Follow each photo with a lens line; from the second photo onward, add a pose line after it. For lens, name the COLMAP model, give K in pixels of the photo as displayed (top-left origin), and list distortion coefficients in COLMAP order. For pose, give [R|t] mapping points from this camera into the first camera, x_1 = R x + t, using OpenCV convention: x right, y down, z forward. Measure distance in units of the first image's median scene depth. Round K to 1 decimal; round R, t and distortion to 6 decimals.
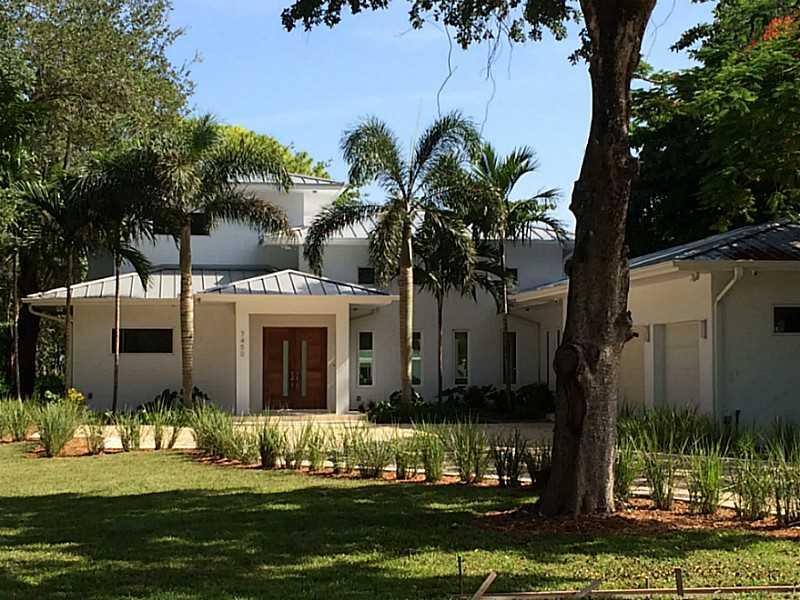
lens RADIAL K [[1400.4, 0, 400.0], [0, 1400.4, 300.0], [0, 0, 1]] dist [0.003432, 0.011150]
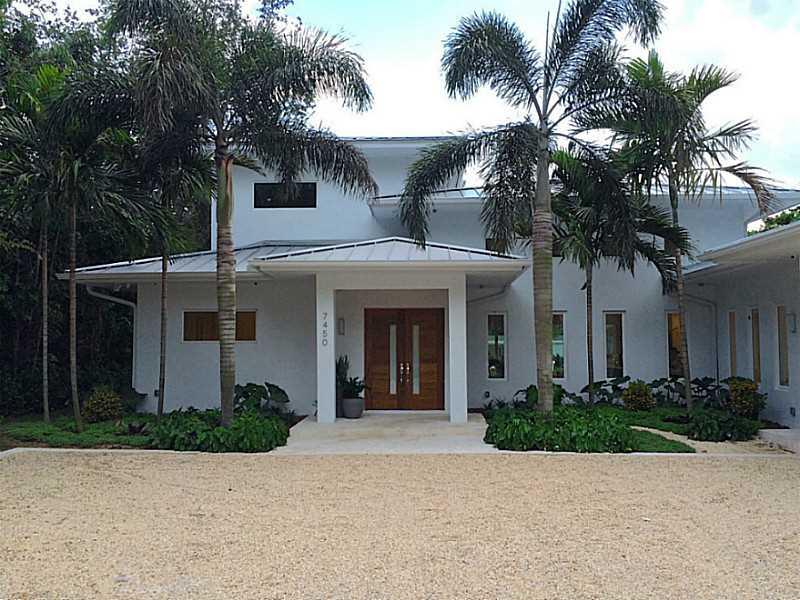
lens RADIAL K [[684.8, 0, 400.0], [0, 684.8, 300.0], [0, 0, 1]] dist [0.069973, -0.004317]
pose [[0.976104, -0.009025, -0.217118, 0.009248], [0.007274, 0.999934, -0.008861, 0.018092], [0.217184, 0.007070, 0.976105, 0.613361]]
